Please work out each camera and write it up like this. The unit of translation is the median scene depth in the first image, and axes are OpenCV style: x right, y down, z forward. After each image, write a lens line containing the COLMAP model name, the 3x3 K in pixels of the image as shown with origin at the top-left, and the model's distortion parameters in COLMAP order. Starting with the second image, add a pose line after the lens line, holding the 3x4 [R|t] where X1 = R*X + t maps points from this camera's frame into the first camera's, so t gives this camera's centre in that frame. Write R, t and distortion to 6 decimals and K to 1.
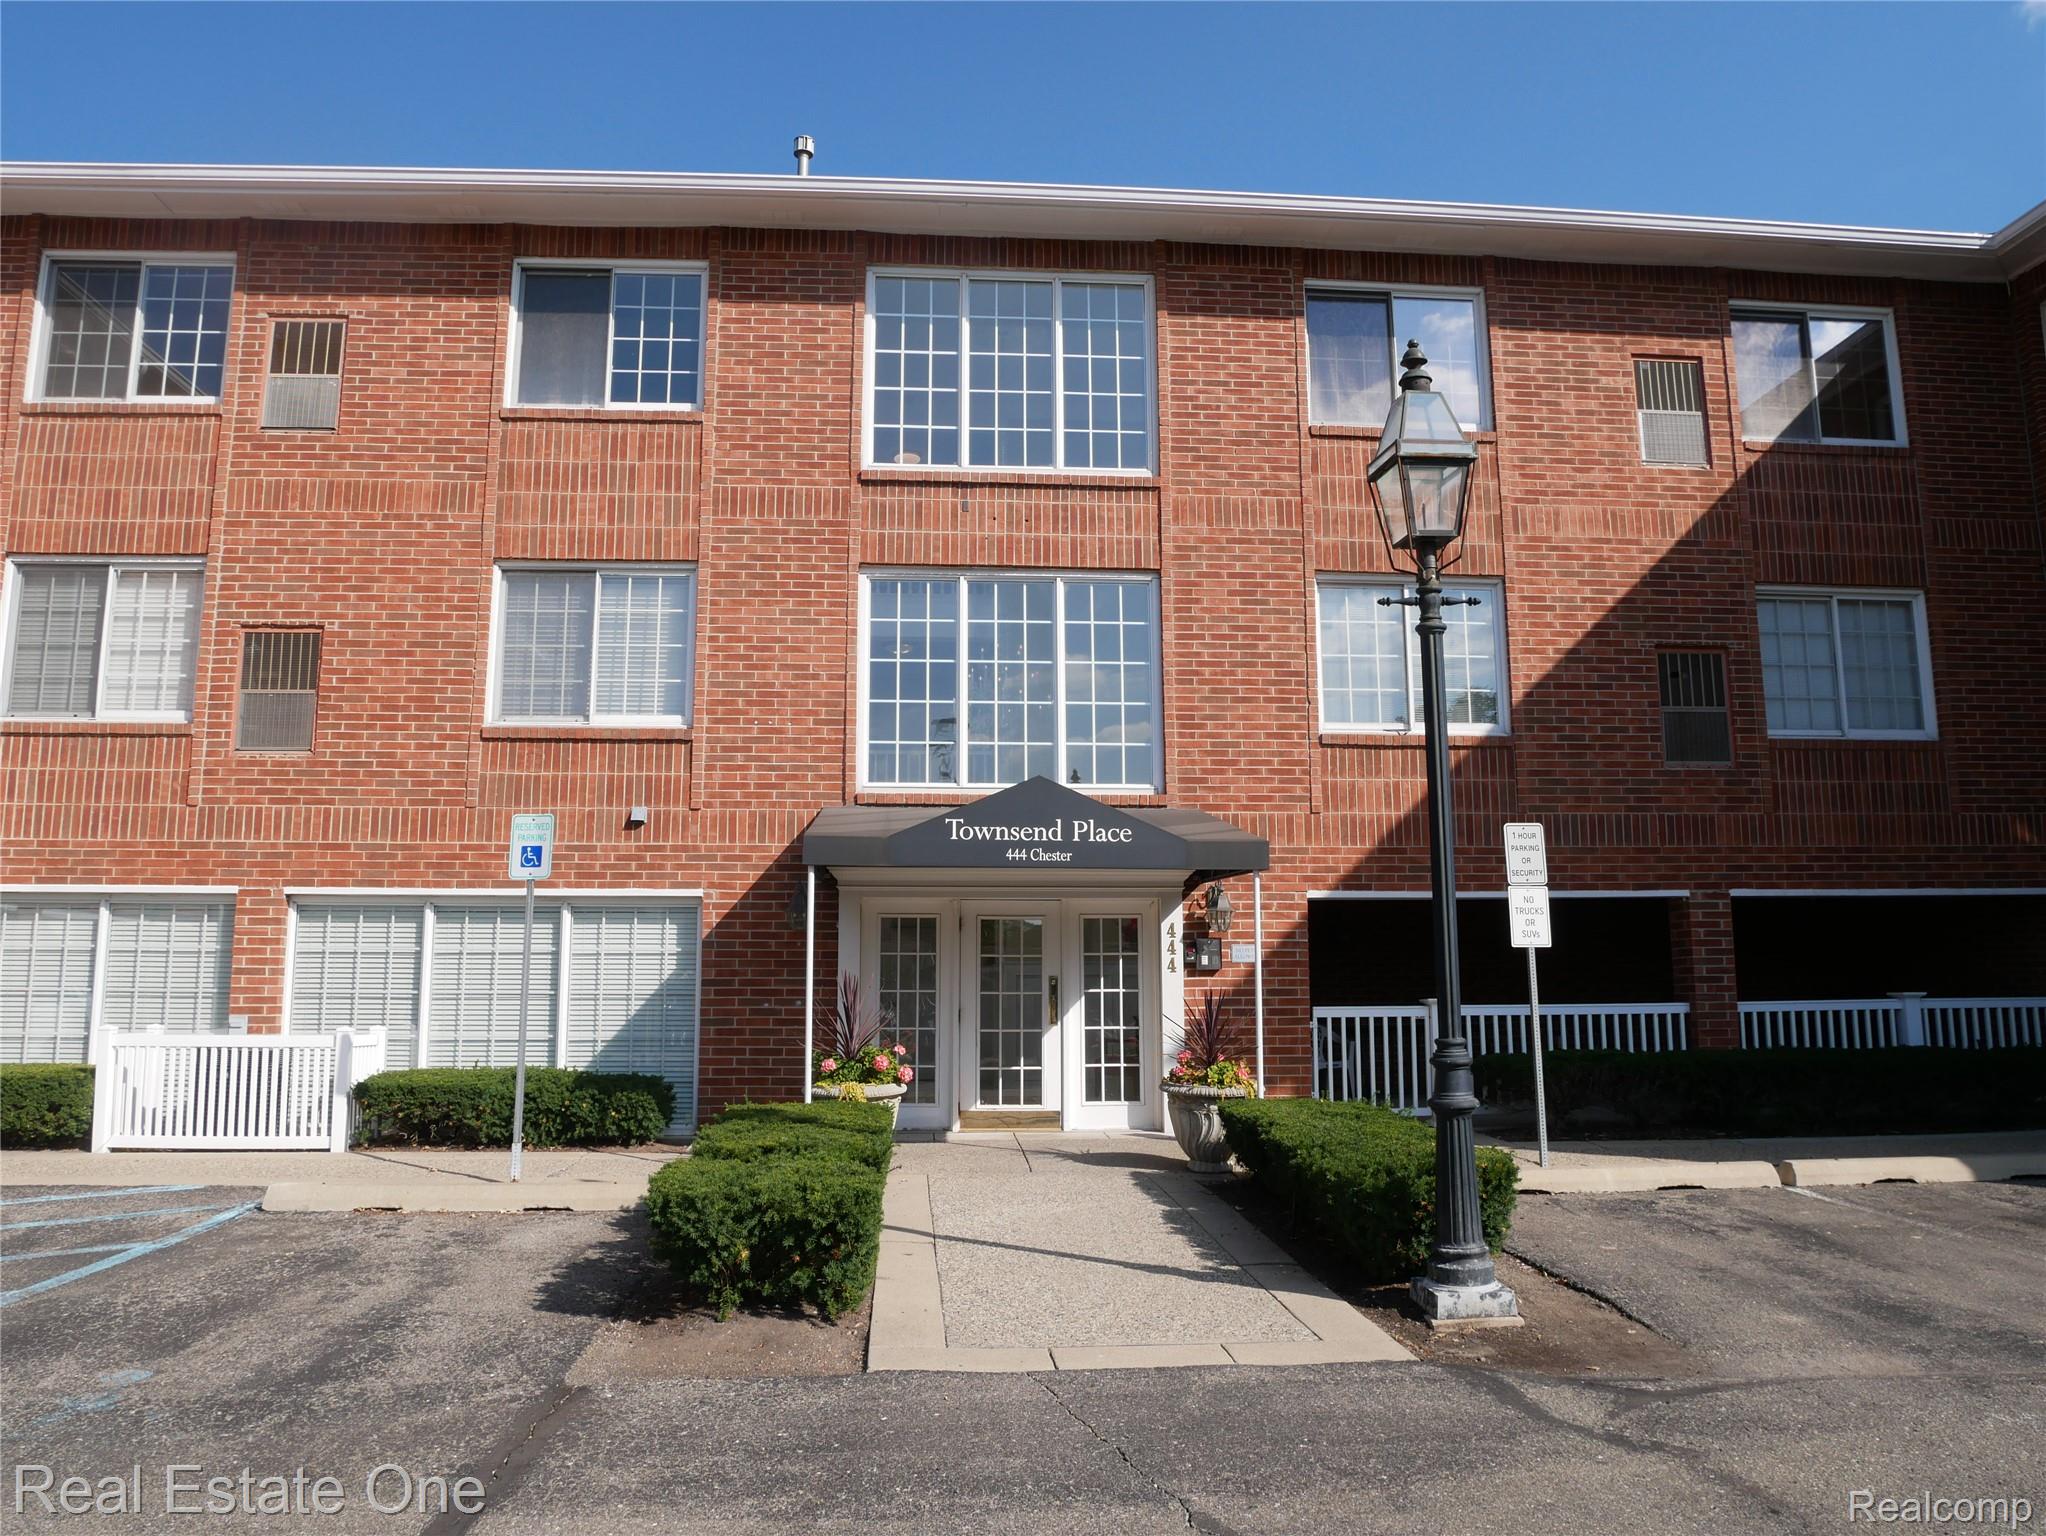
lens RADIAL K [[1467.4, 0, 1025.5], [0, 1467.4, 759.0], [0, 0, 1]] dist [-0.074874, 0.027919]
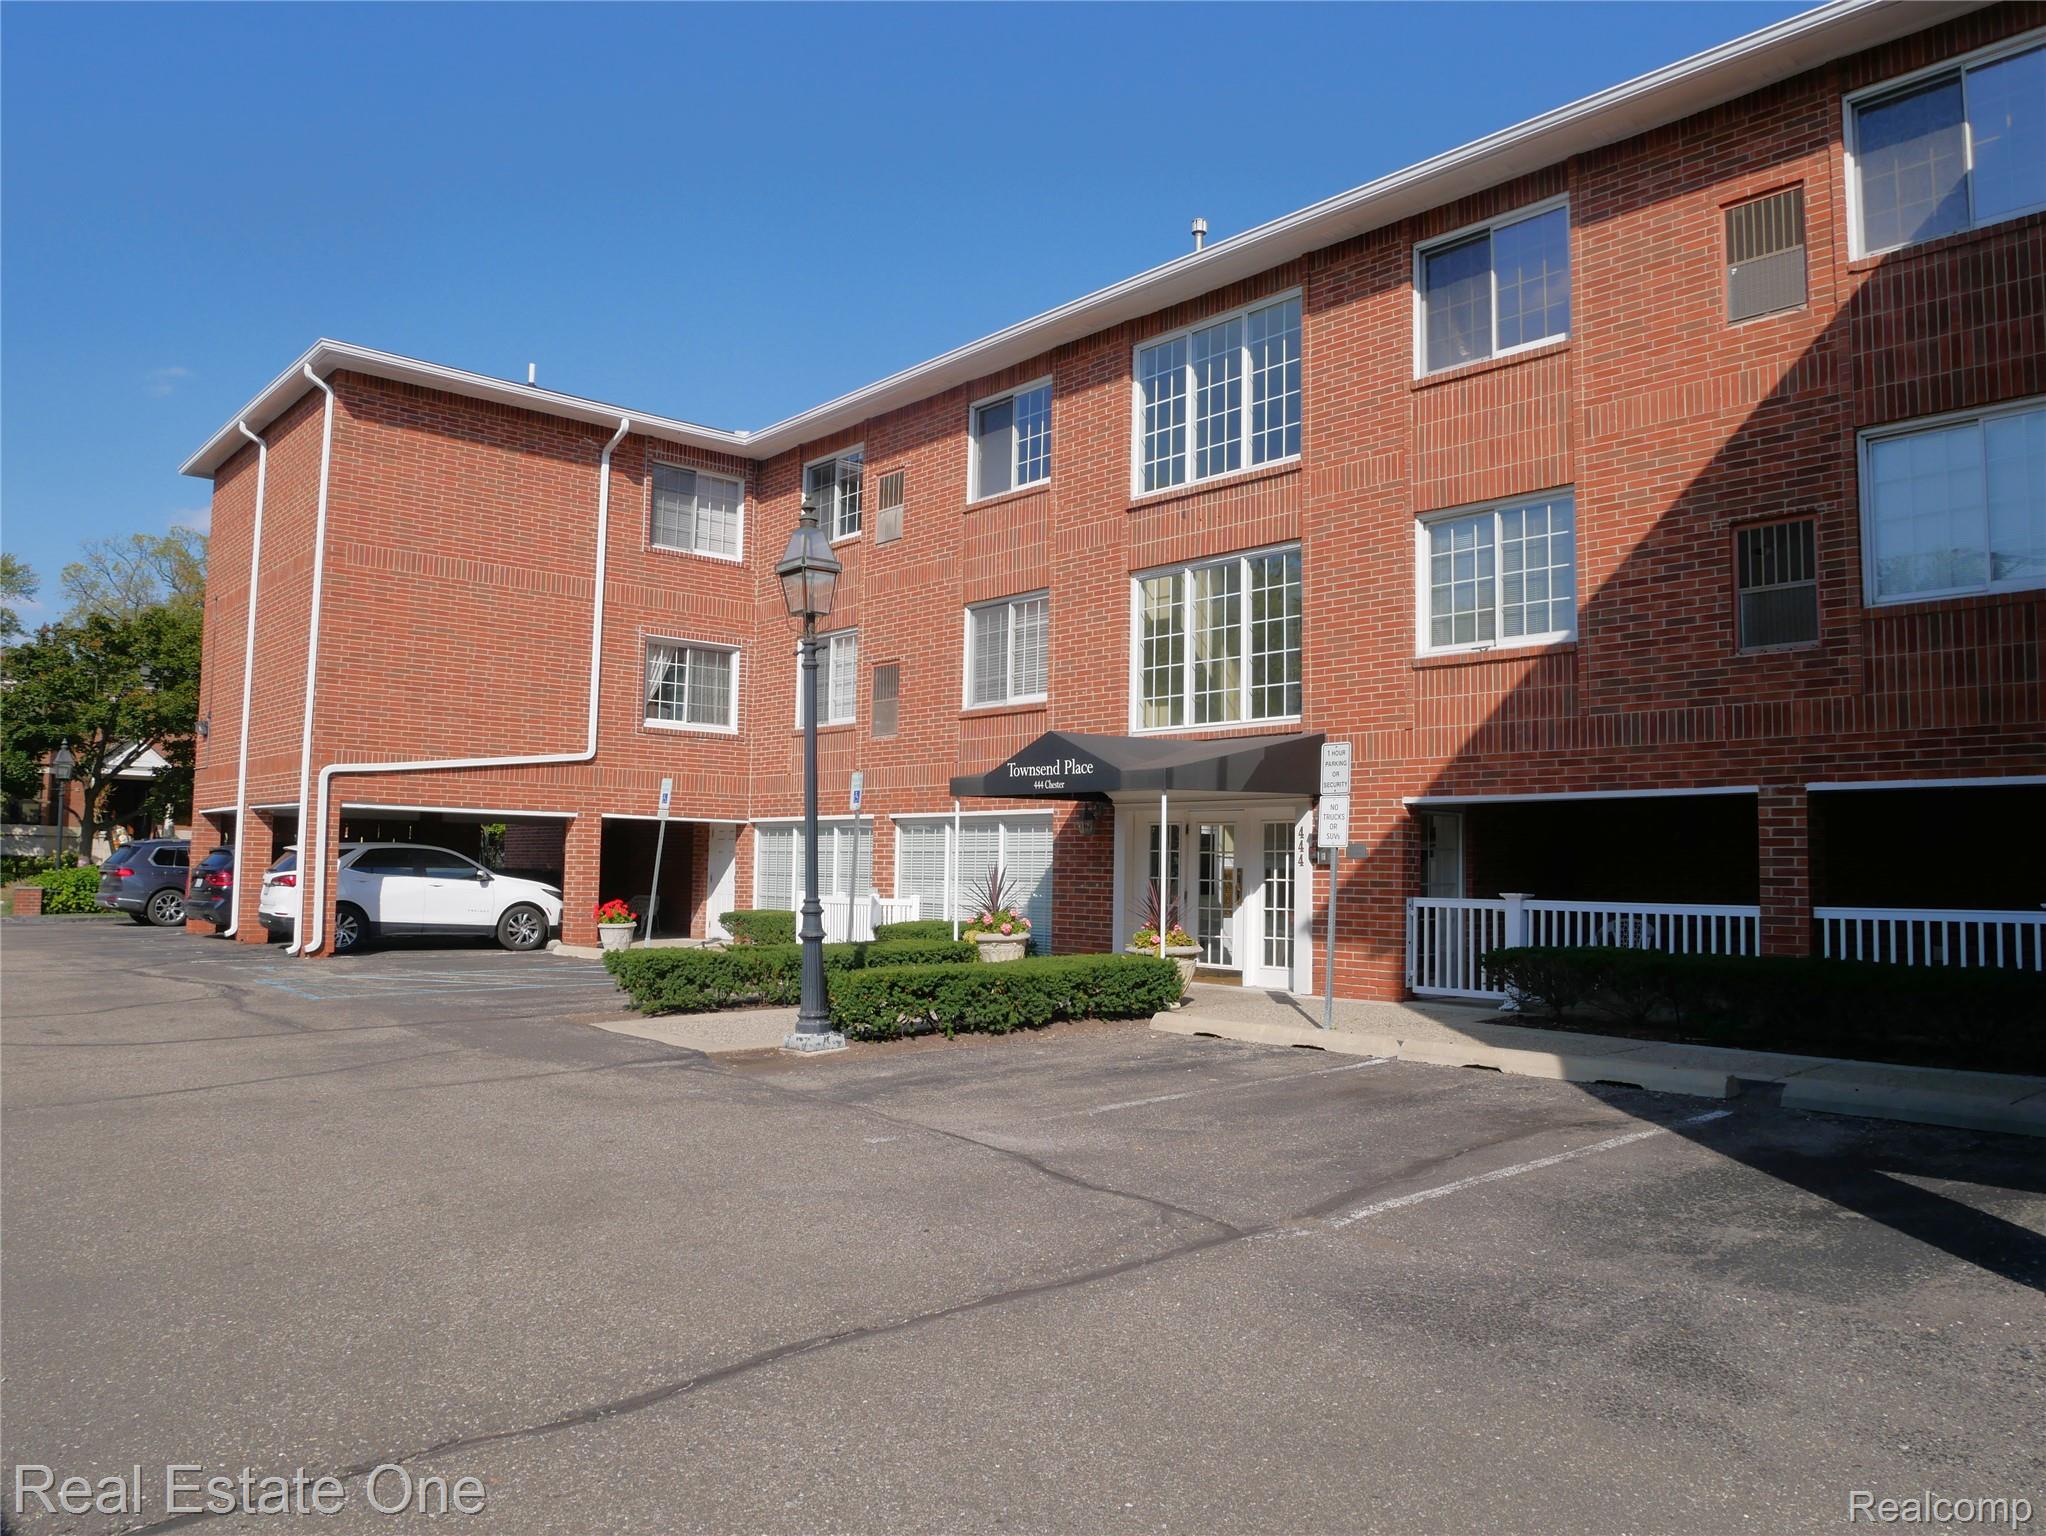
lens RADIAL K [[1467.4, 0, 1018.1], [0, 1467.4, 759.6], [0, 0, 1]] dist [-0.074874, 0.027919]
pose [[0.599591, -0.048188, -0.798855, 0.923201], [0.104511, 0.994352, 0.018461, 0.007304], [0.793453, -0.094558, 0.601241, 0.067491]]
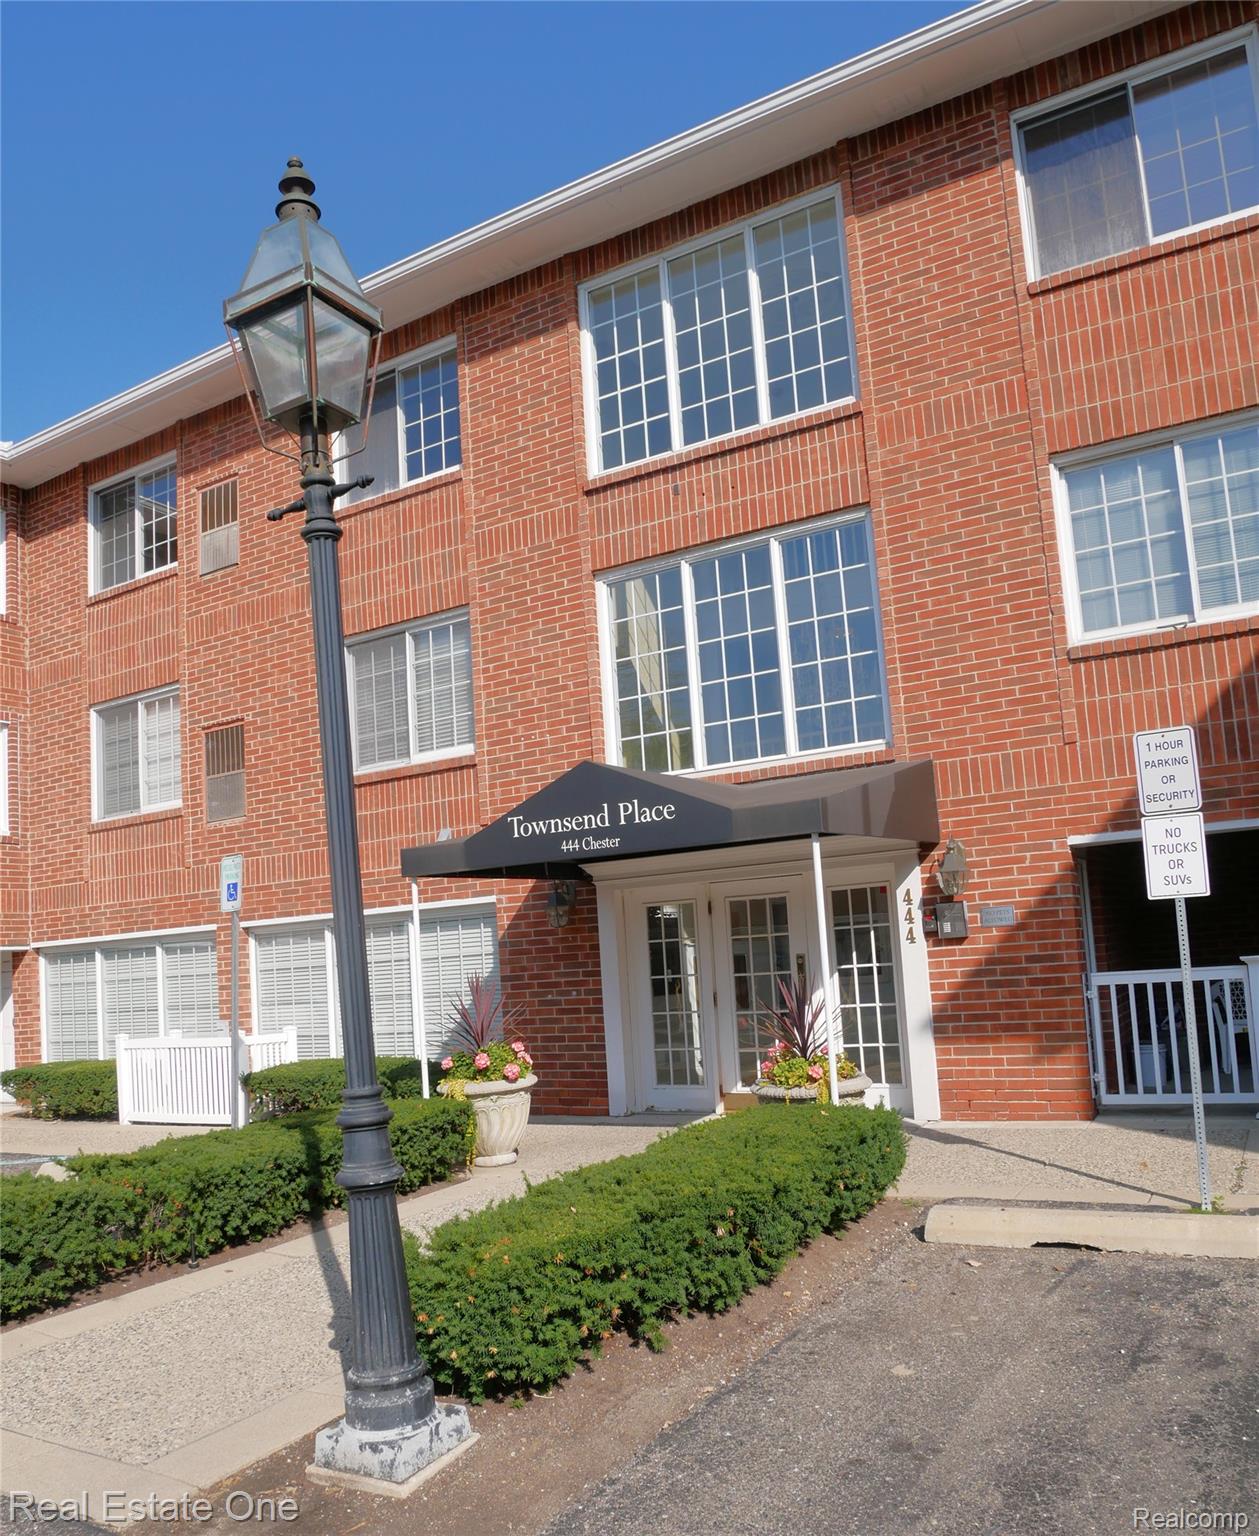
lens RADIAL K [[1205.8, 0, 623.1], [0, 1205.8, 843.1], [0, 0, 1]] dist [-0.071726, 0.024331]
pose [[0.816048, -0.105591, -0.568258, 0.369933], [0.148446, 0.988480, 0.029501, 0.035173], [0.558597, -0.108430, 0.822322, 0.289254]]
